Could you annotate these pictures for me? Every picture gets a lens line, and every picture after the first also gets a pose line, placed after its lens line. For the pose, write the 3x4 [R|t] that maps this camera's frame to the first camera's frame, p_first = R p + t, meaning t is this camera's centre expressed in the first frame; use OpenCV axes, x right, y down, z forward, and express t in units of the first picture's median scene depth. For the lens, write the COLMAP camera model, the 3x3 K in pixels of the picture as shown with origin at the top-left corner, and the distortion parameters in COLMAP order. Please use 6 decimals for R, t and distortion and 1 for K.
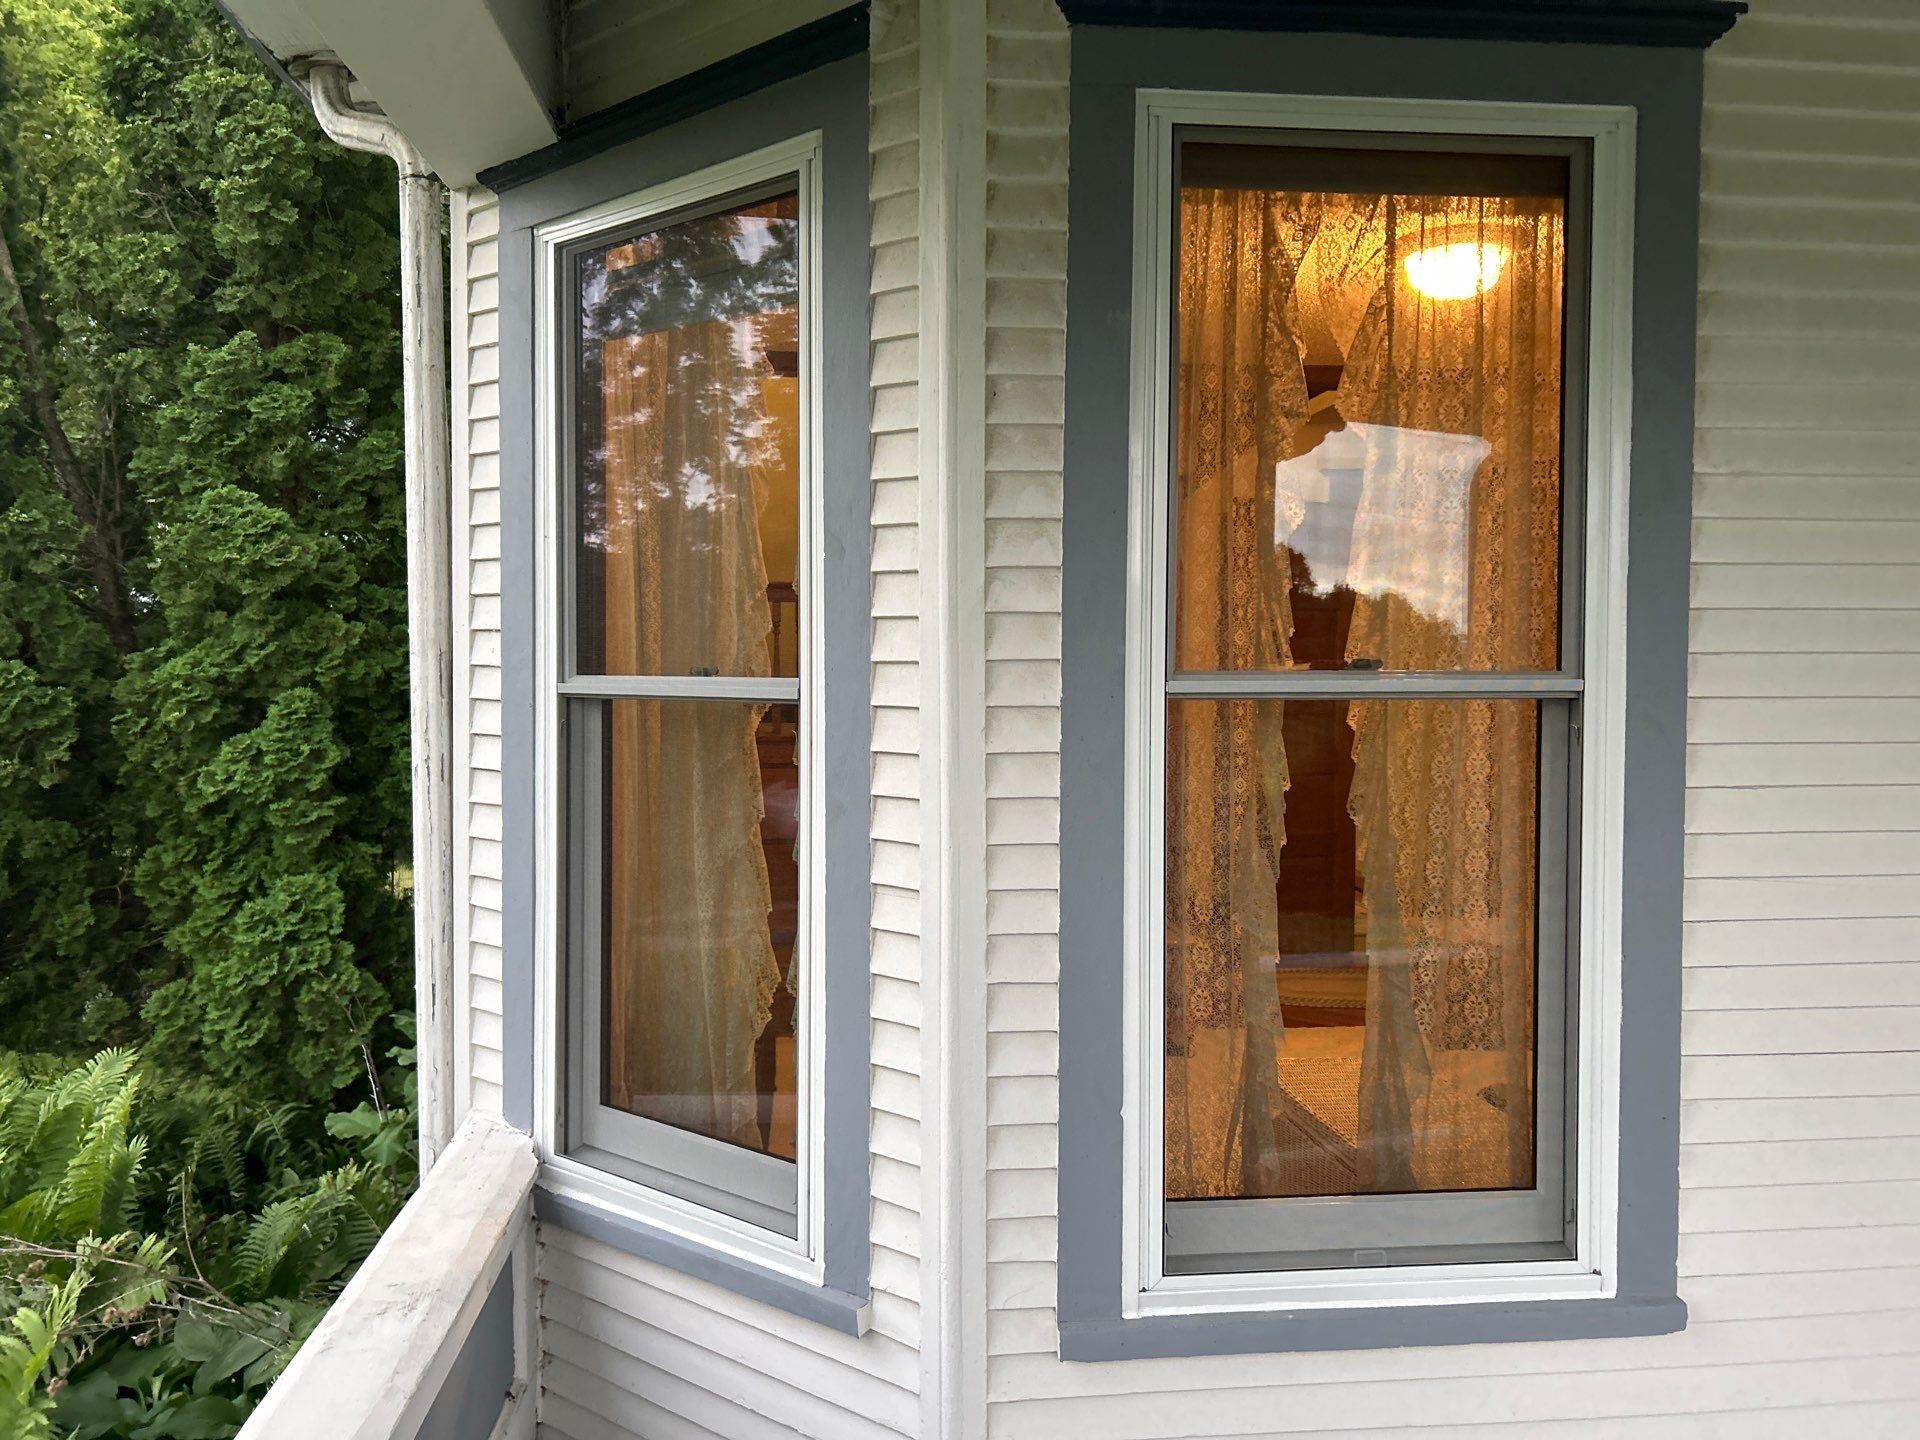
lens RADIAL K [[1437.7, 0, 964.4], [0, 1437.7, 707.9], [0, 0, 1]] dist [0.051373, -0.054712]
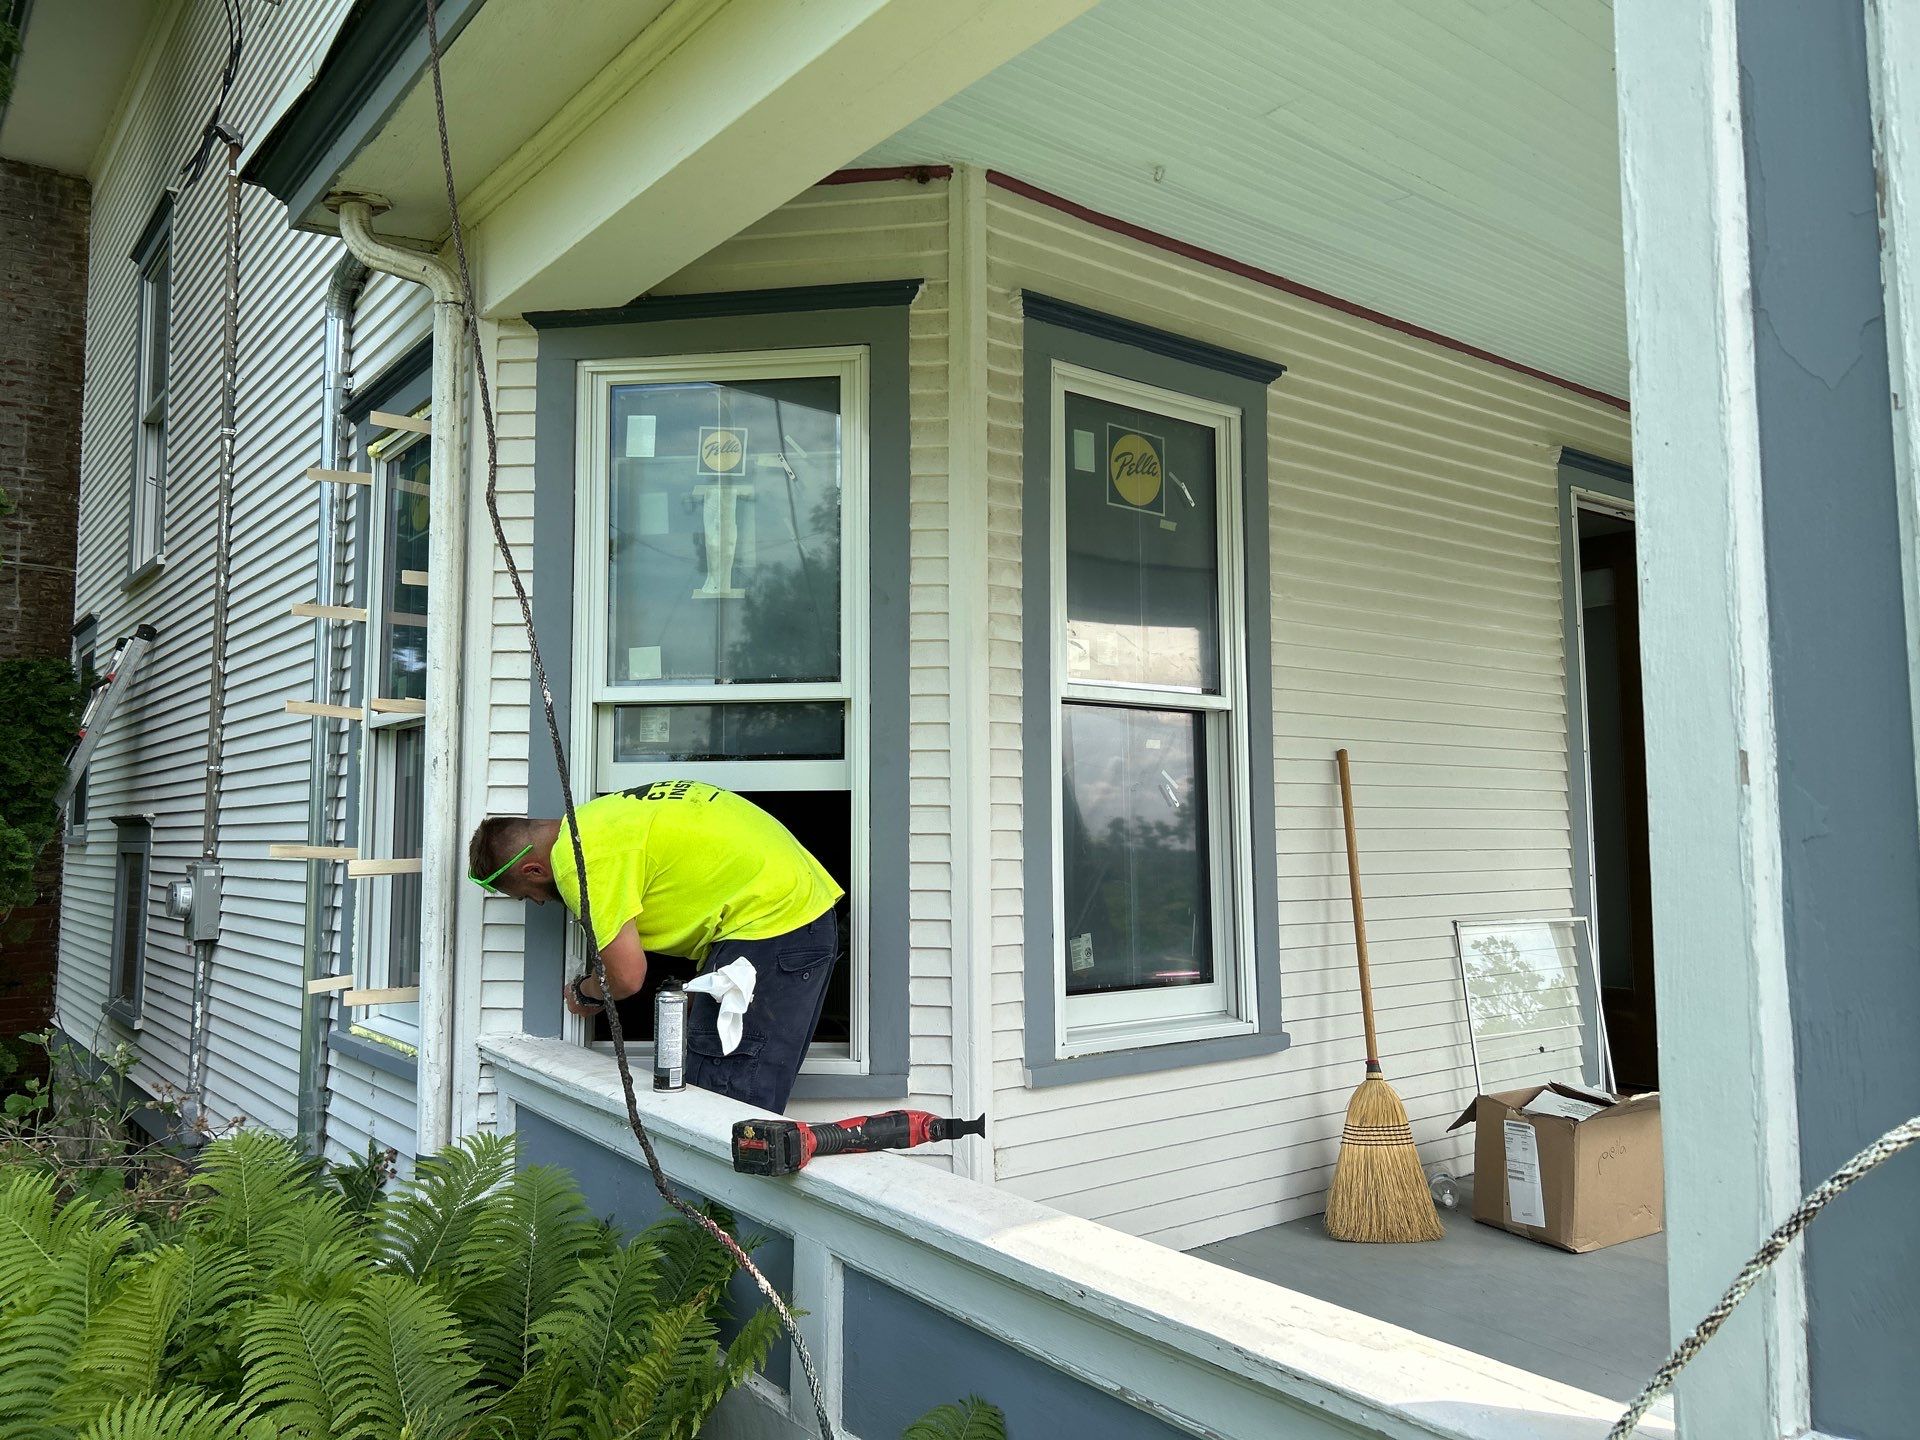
lens RADIAL K [[1437.1, 0, 950.4], [0, 1437.1, 716.6], [0, 0, 1]] dist [0.055578, -0.062406]
pose [[0.844966, 0.037525, 0.533502, -0.683263], [0.024720, 0.993729, -0.109049, 0.153565], [-0.534248, 0.105331, 0.838740, -0.285976]]
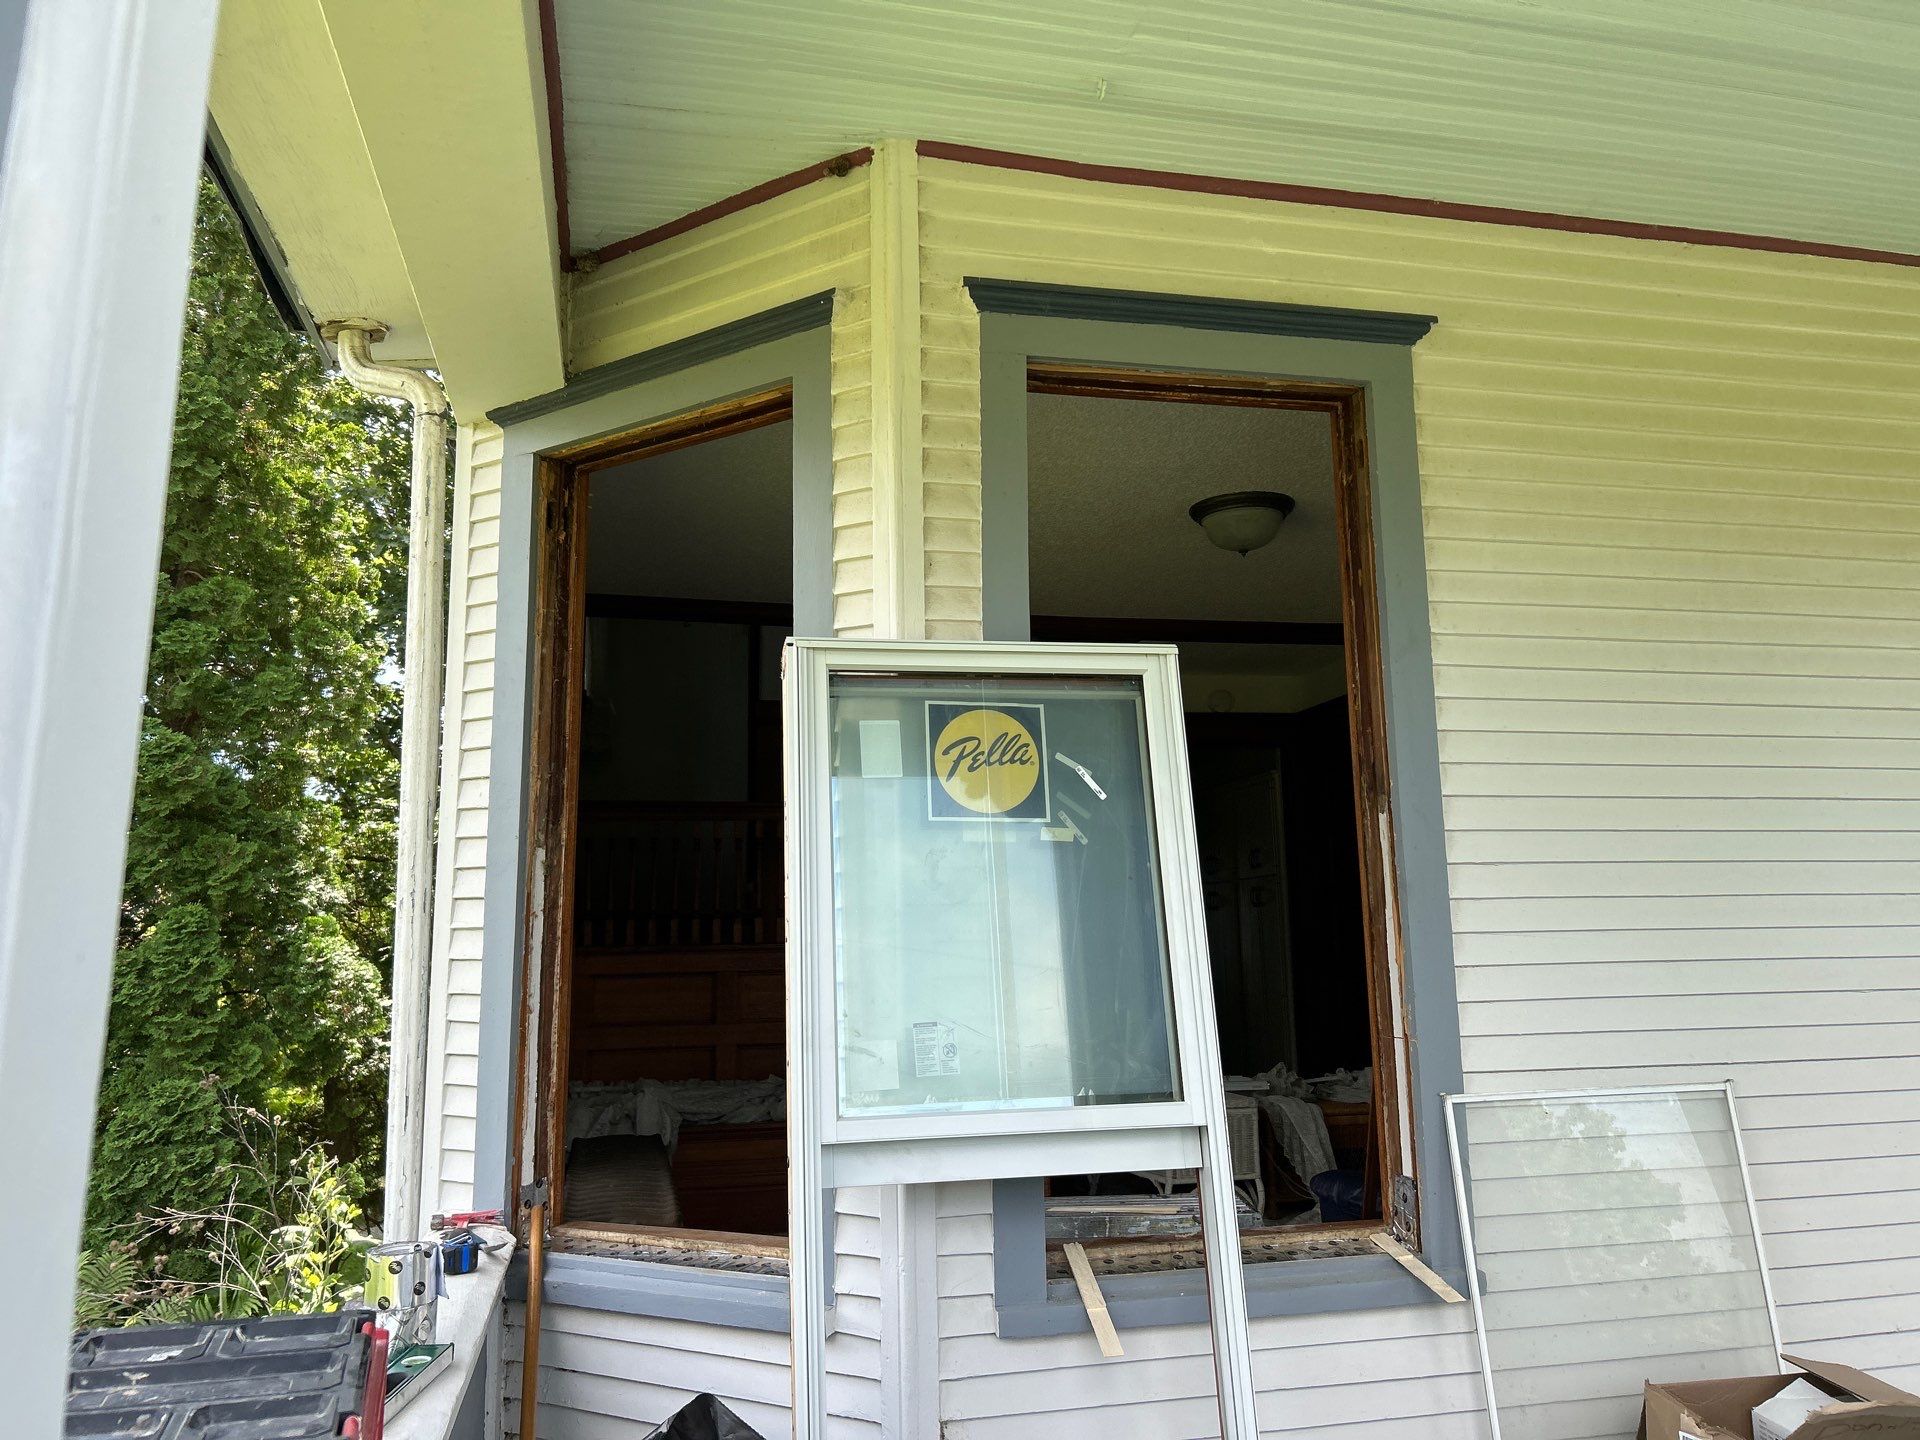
lens RADIAL K [[1425.7, 0, 977.2], [0, 1425.7, 701.6], [0, 0, 1]] dist [0.072439, -0.106094]
pose [[0.990572, 0.002542, 0.136969, -0.086186], [0.025133, 0.979484, -0.199947, 0.126955], [-0.134667, 0.201504, 0.970186, -0.194240]]
